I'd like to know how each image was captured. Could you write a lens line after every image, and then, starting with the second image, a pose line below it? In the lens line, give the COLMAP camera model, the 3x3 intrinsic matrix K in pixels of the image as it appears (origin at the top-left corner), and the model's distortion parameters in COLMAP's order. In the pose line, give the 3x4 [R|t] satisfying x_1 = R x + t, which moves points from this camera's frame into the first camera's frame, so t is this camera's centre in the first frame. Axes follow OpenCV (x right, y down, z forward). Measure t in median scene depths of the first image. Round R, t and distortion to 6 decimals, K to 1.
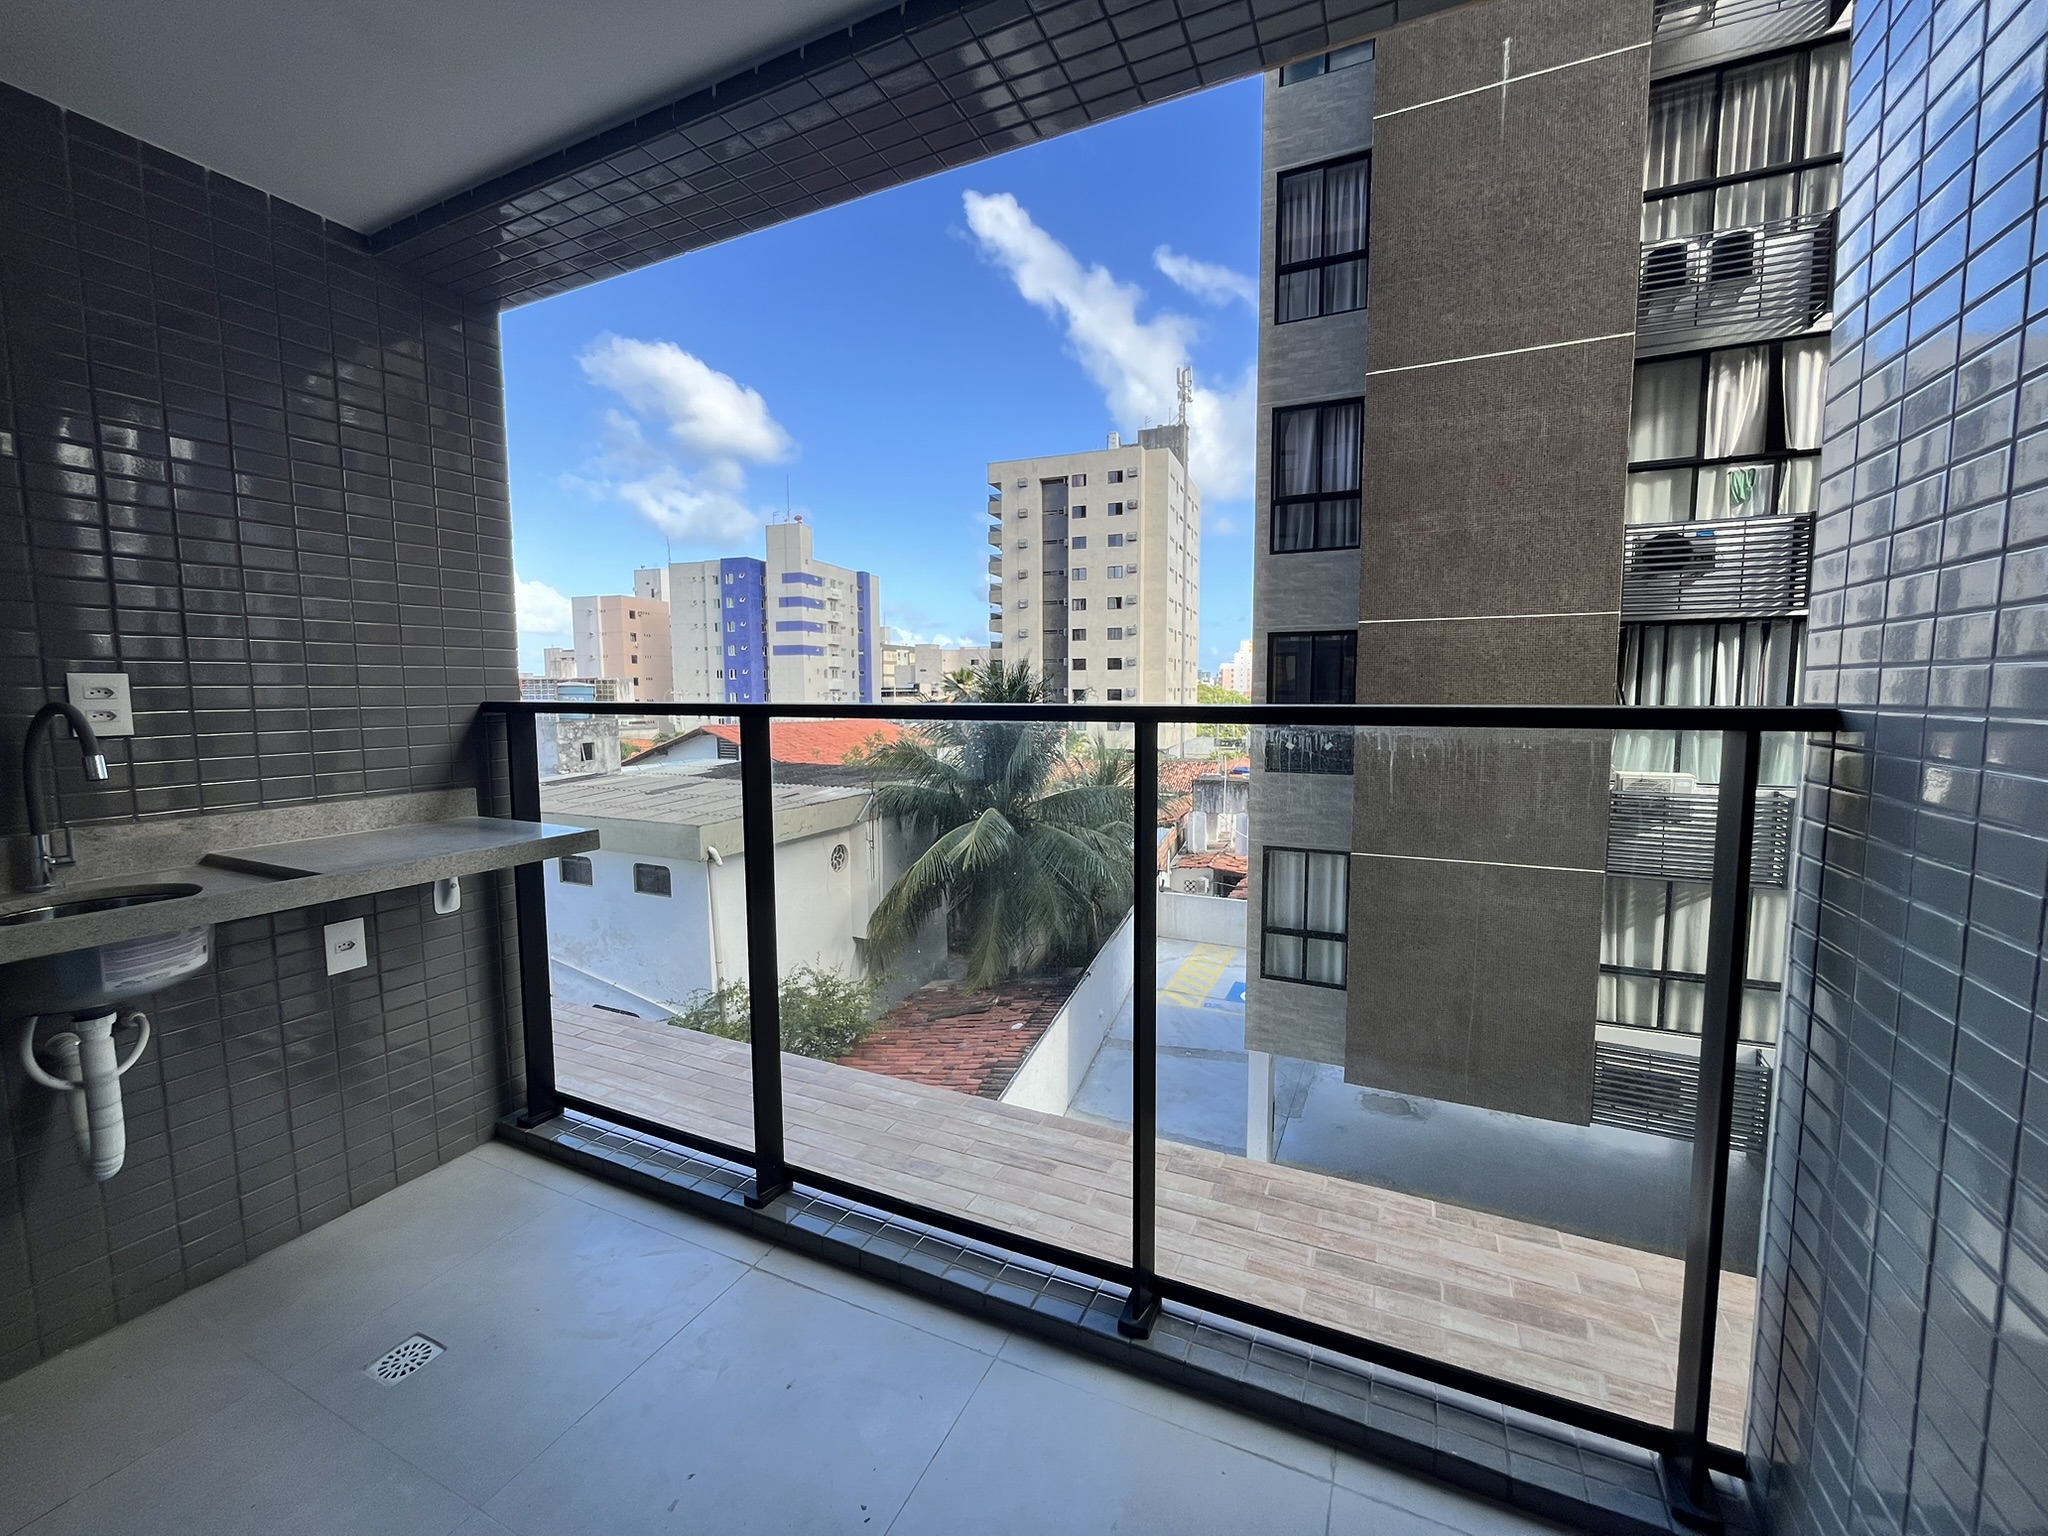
lens RADIAL K [[829.8, 0, 1020.6], [0, 829.8, 763.6], [0, 0, 1]] dist [-0.003494, 0.000080]
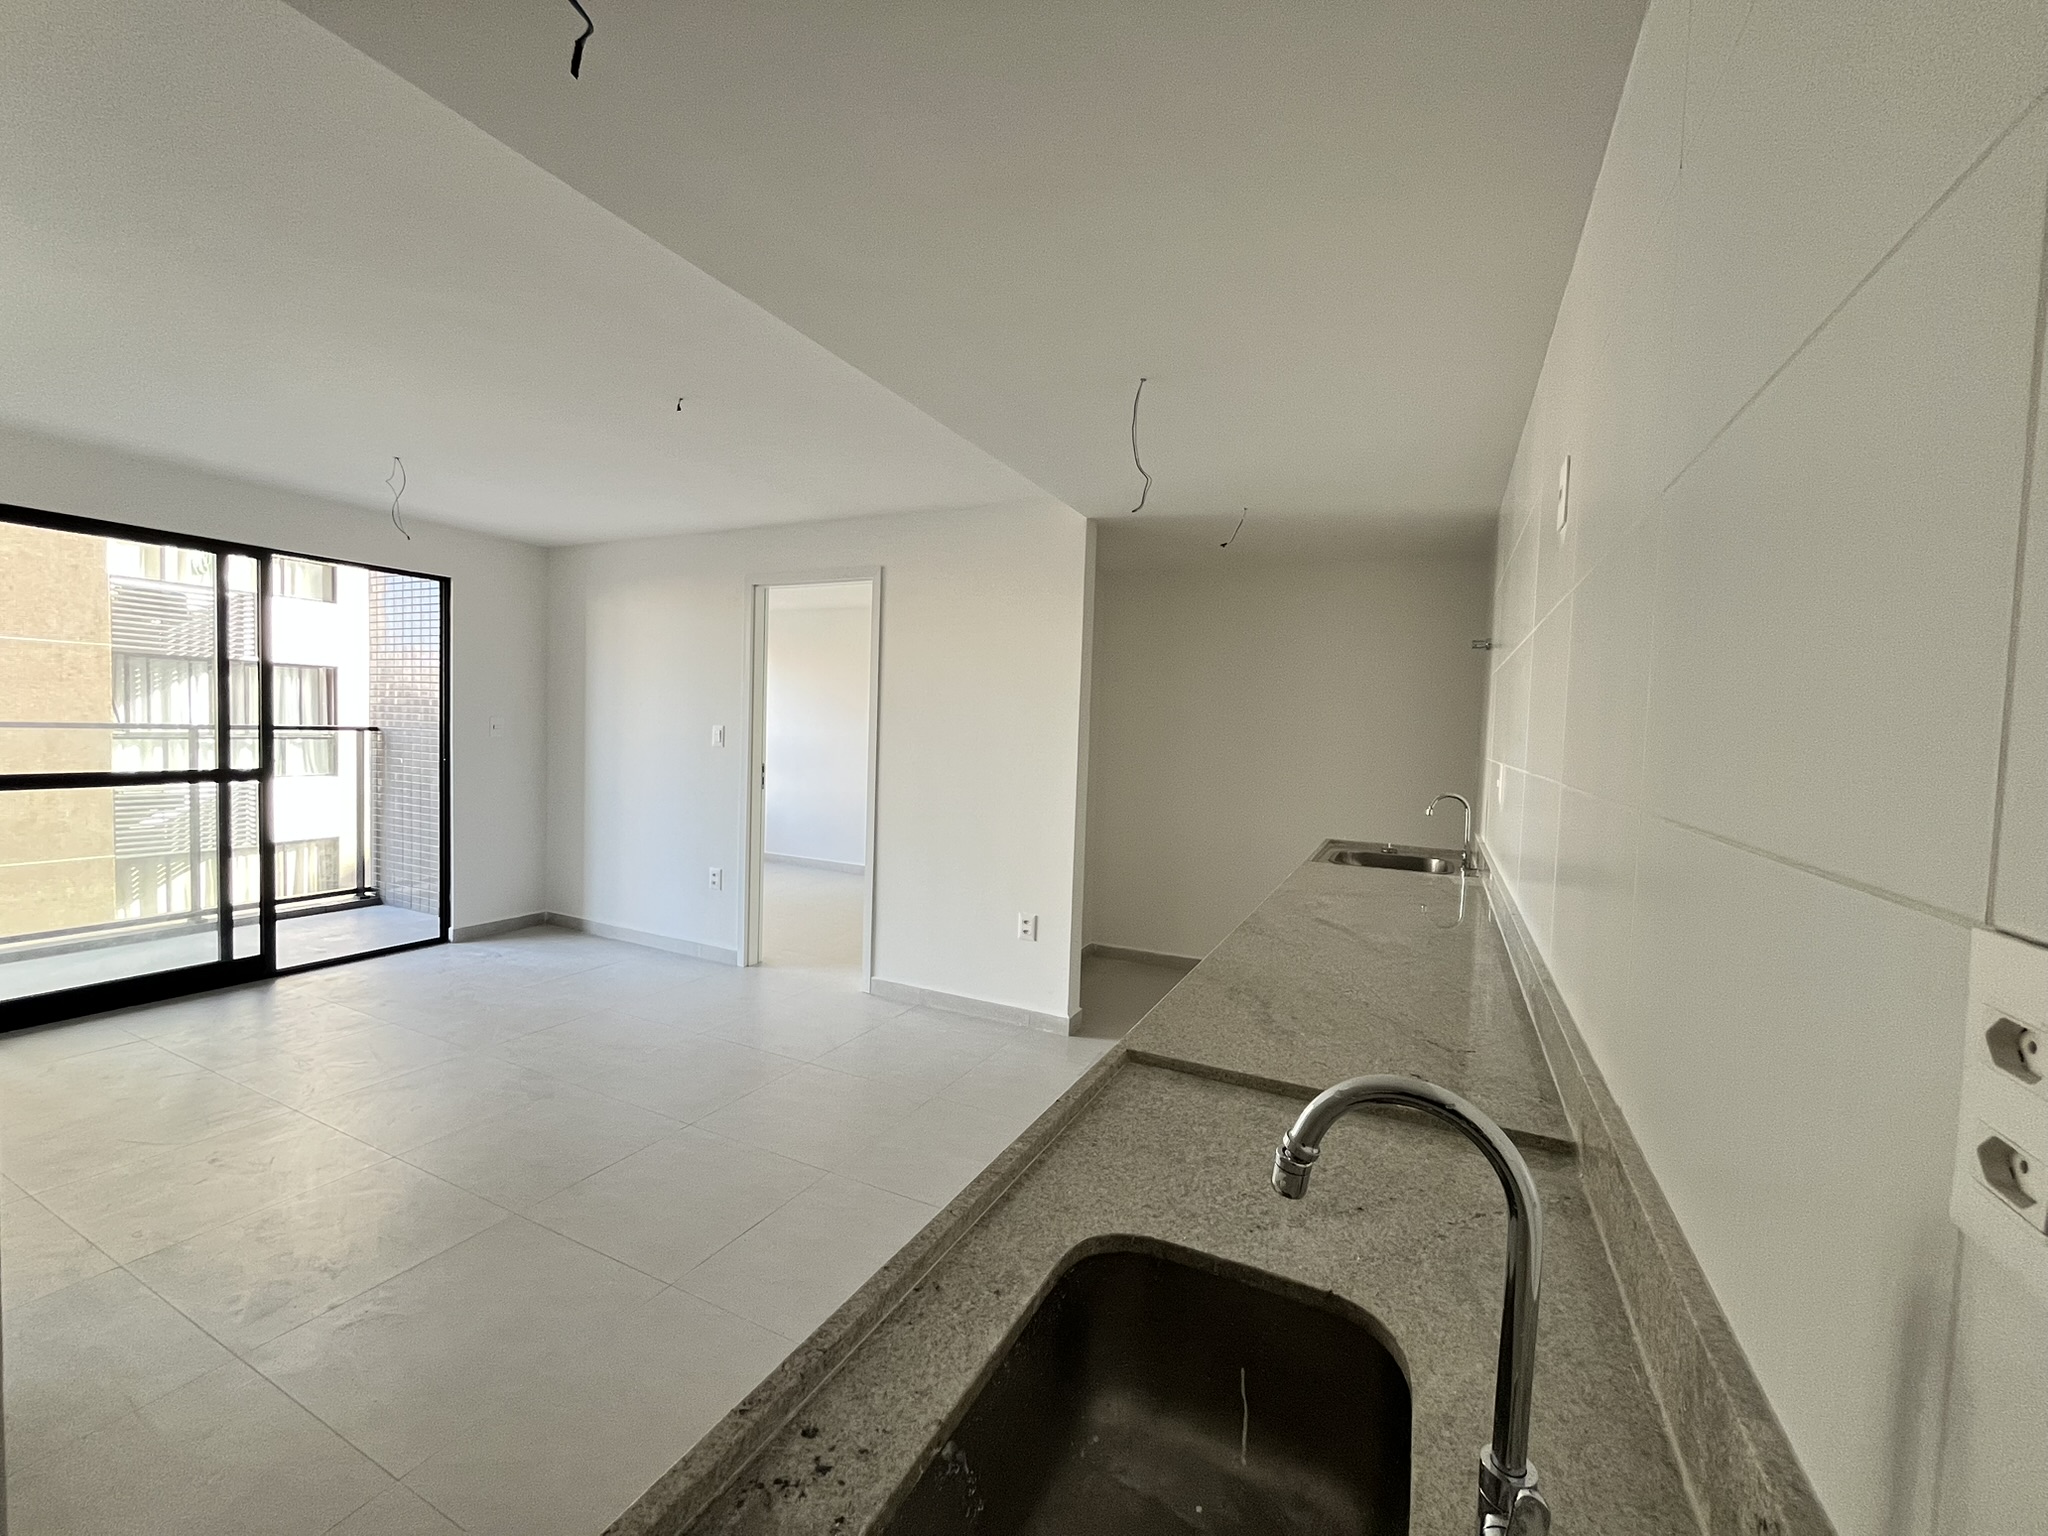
lens RADIAL K [[829.8, 0, 1020.6], [0, 829.8, 763.6], [0, 0, 1]] dist [-0.003494, 0.000080]
pose [[0.014085, -0.042858, 0.998982, -0.486667], [0.055851, 0.997555, 0.042009, 0.020075], [-0.998340, 0.055203, 0.016444, -0.363734]]
